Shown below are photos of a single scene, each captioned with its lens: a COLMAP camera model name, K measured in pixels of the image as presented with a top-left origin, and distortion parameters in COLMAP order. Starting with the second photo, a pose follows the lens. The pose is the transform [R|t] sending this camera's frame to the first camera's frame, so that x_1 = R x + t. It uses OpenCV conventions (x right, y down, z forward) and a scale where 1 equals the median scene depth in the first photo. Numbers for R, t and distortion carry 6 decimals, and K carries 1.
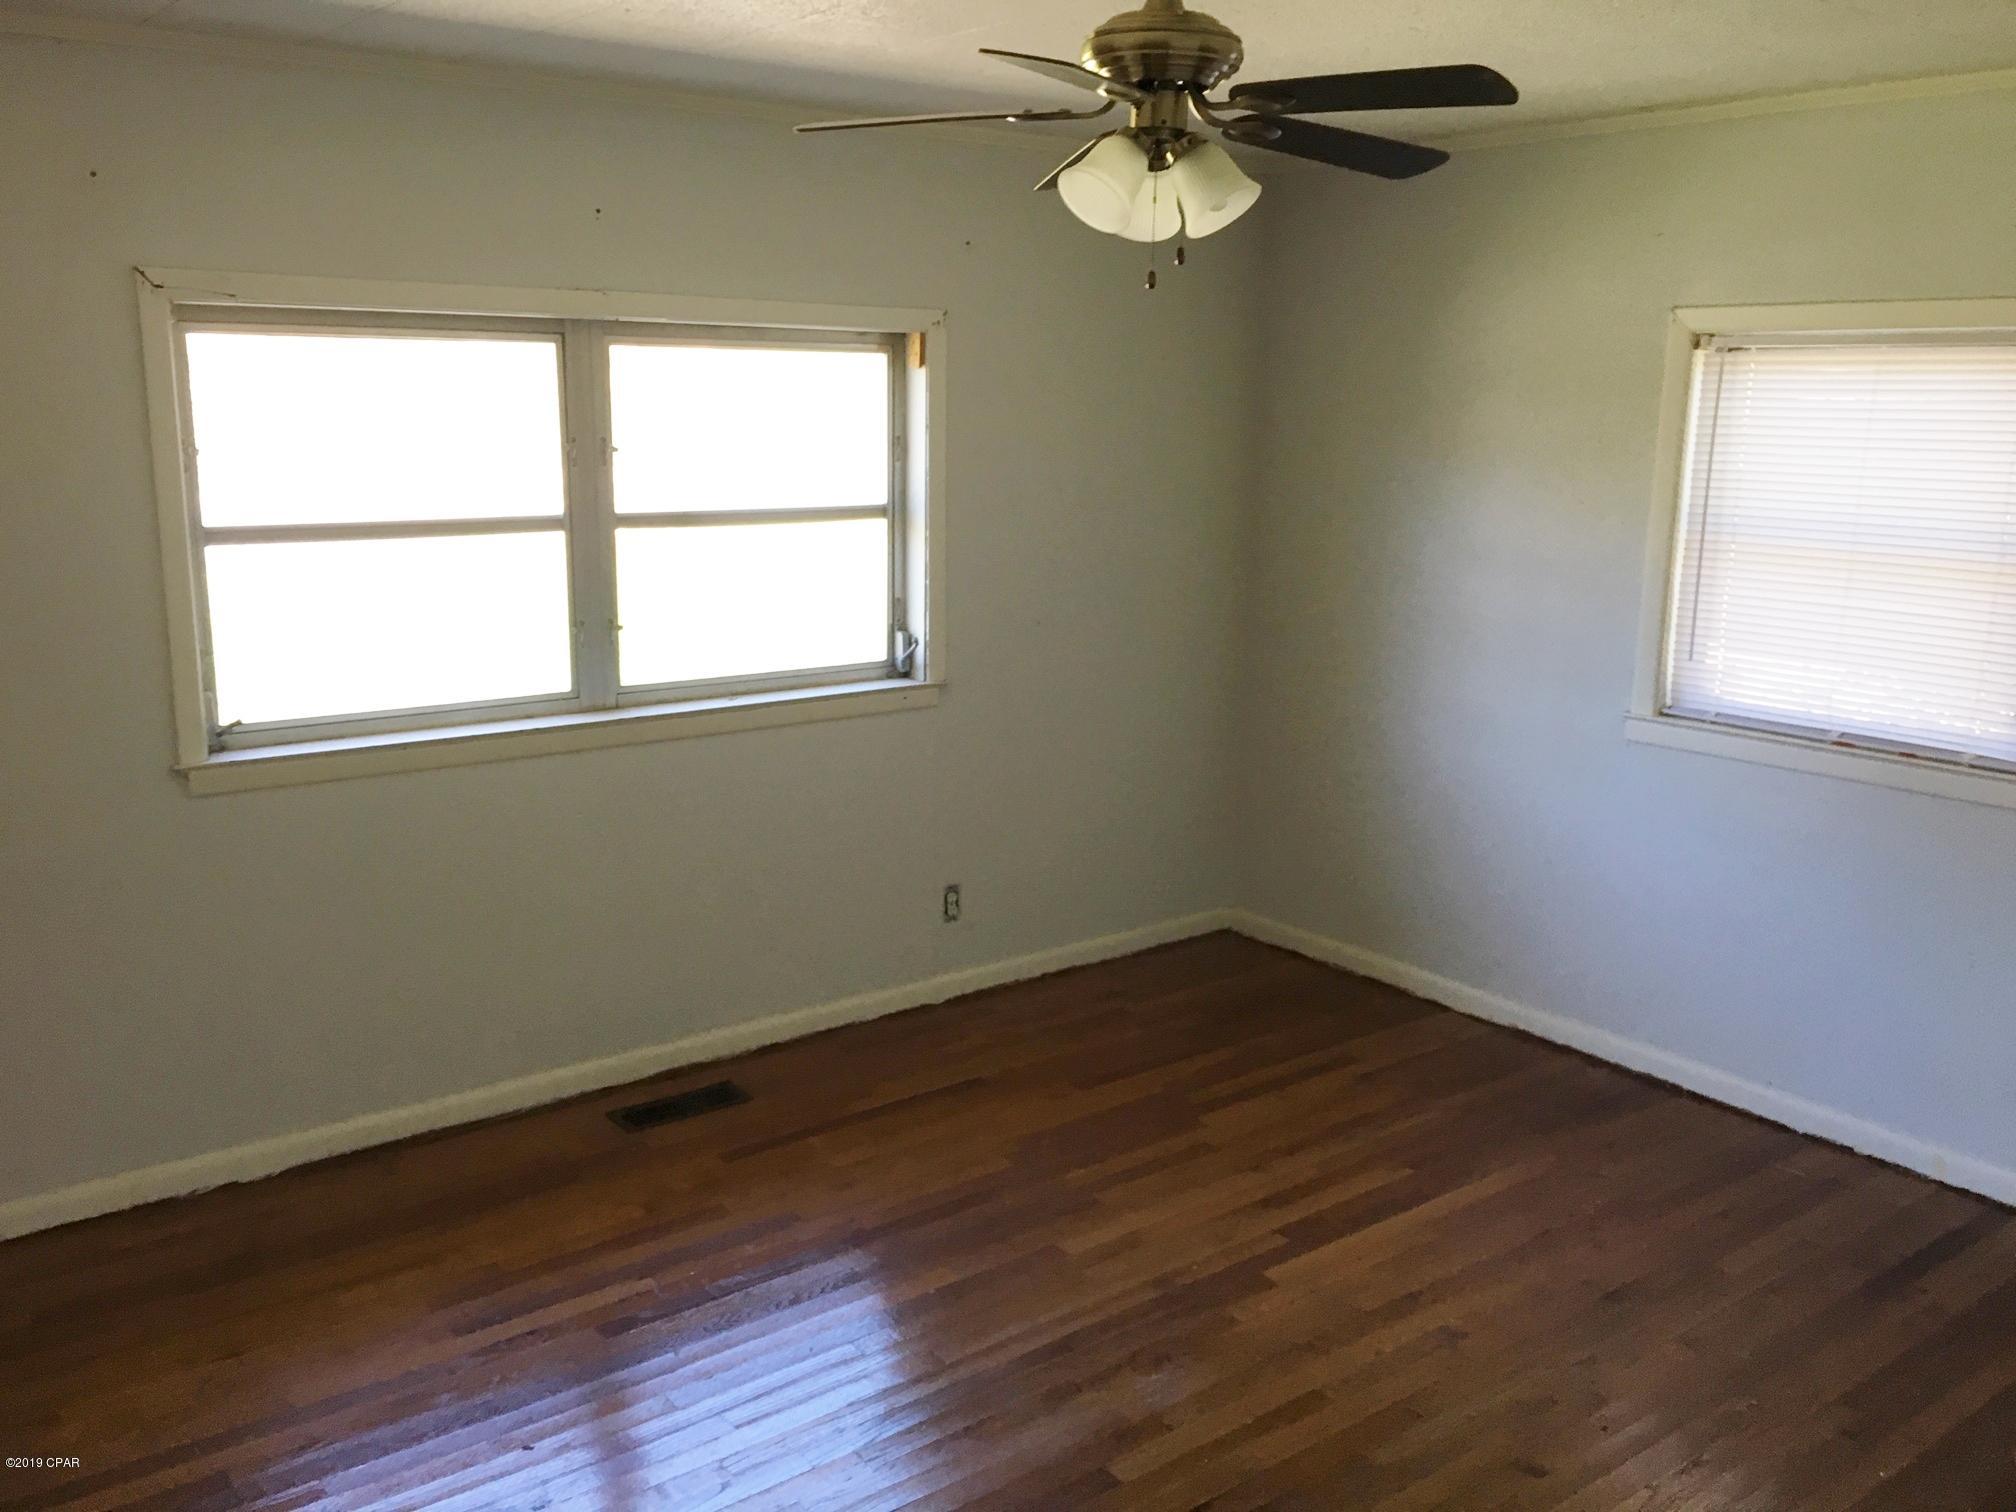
lens RADIAL K [[1716.8, 0, 1008.7], [0, 1716.8, 753.3], [0, 0, 1]] dist [0.083543, -0.116130]
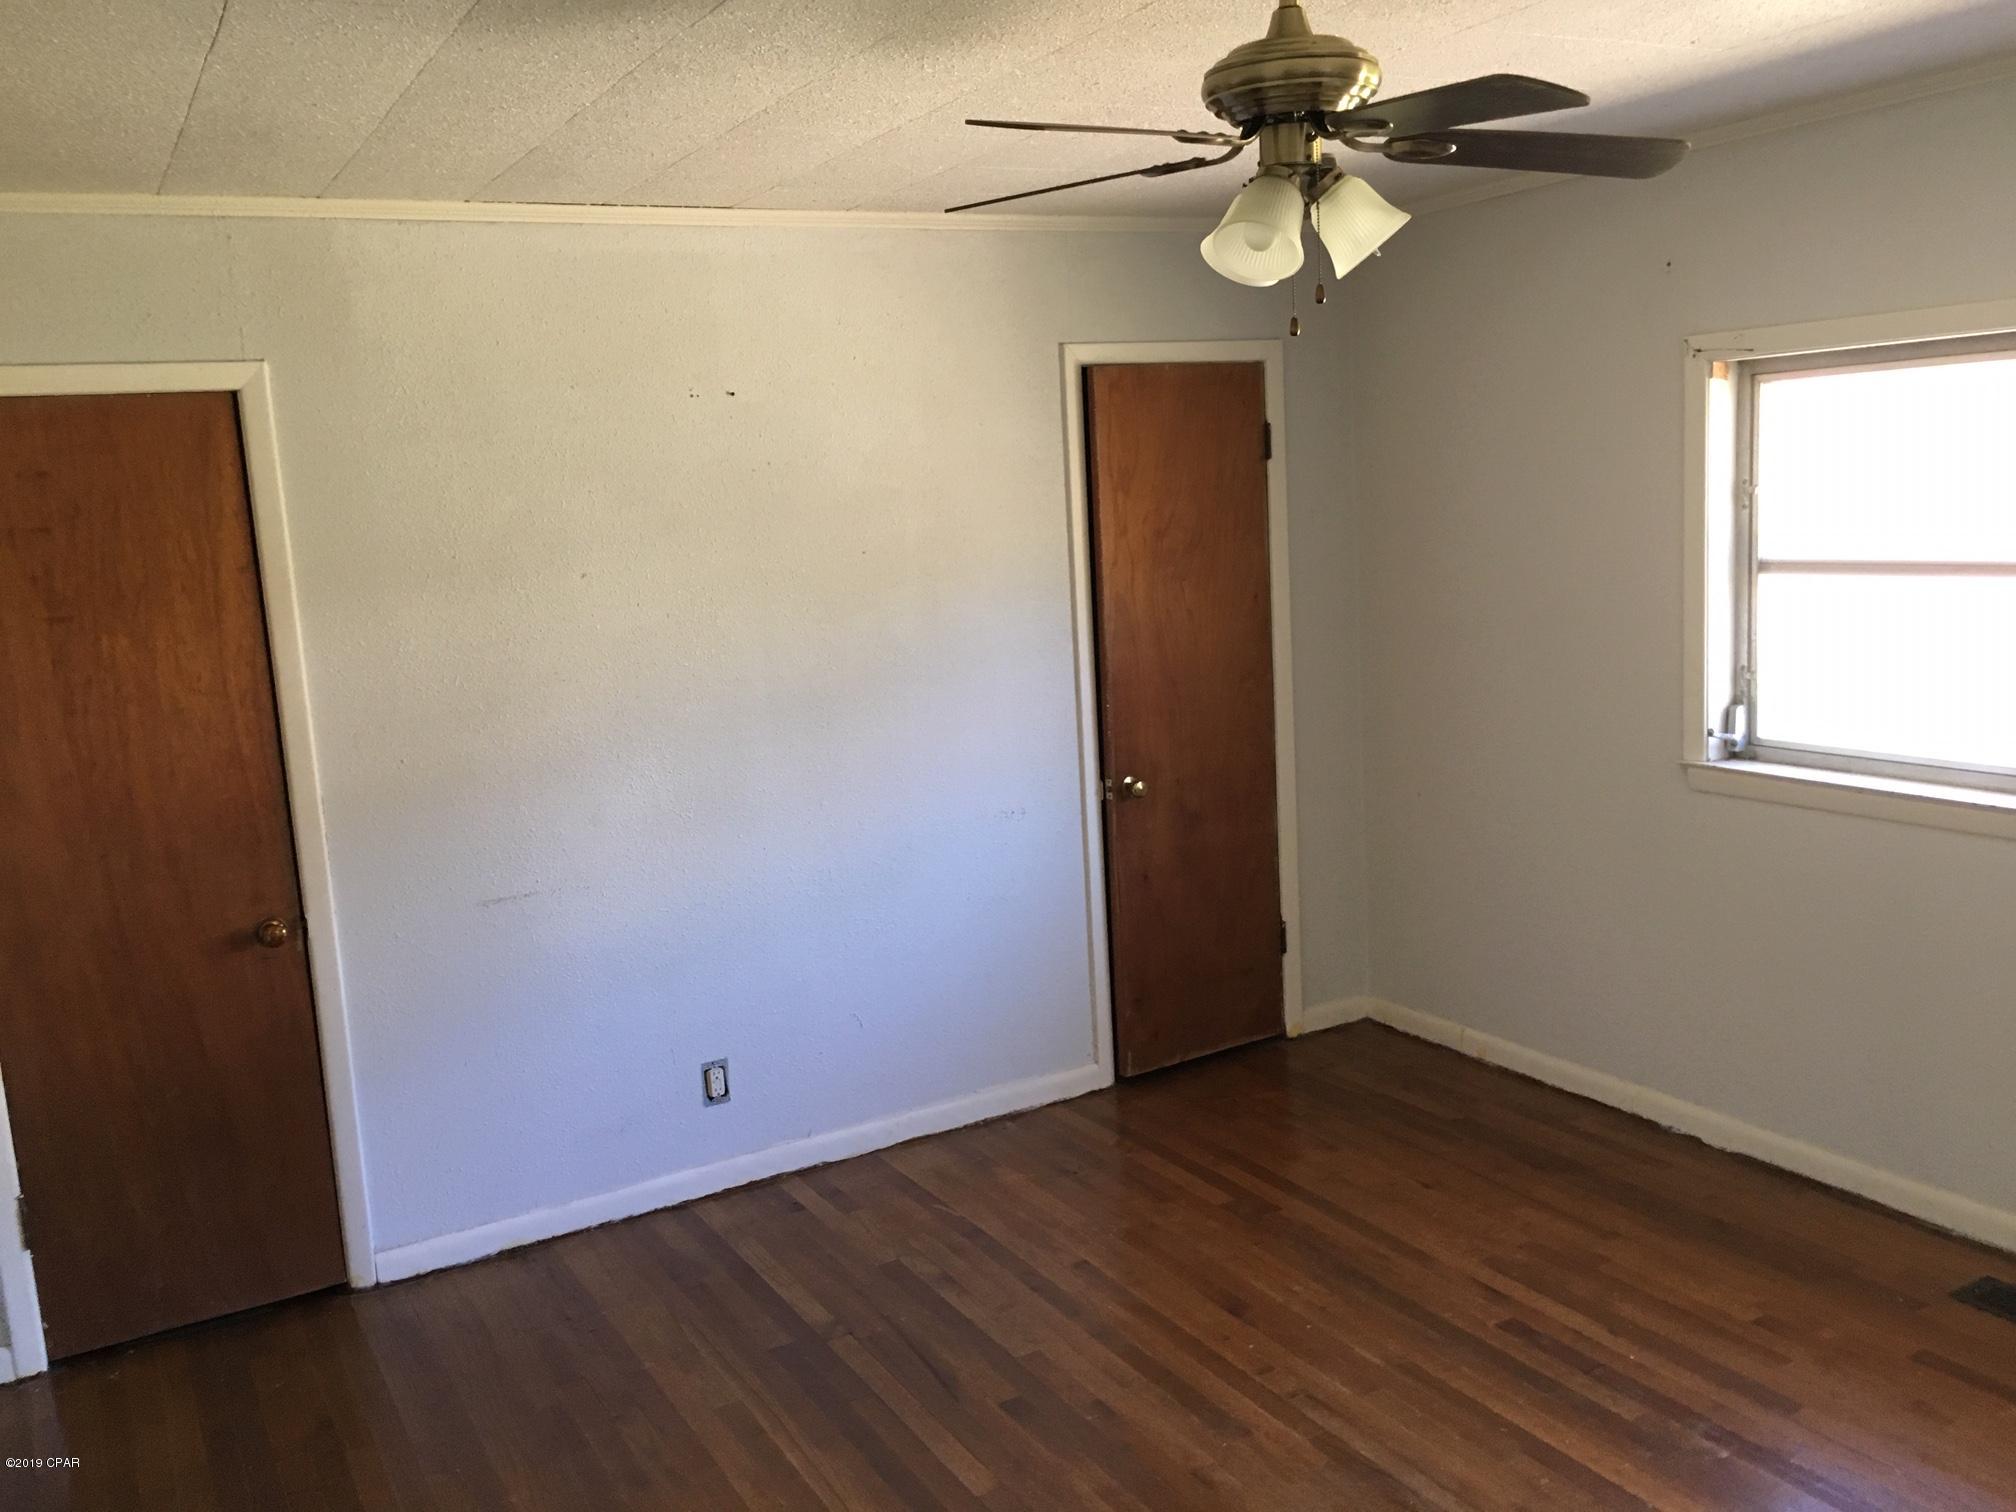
lens RADIAL K [[1716.8, 0, 997.9], [0, 1716.8, 749.2], [0, 0, 1]] dist [0.083543, -0.116130]
pose [[-0.142578, 0.149908, -0.978365, 0.732885], [-0.149642, 0.973837, 0.171022, -0.131997], [0.978406, 0.170789, -0.116415, 0.694844]]
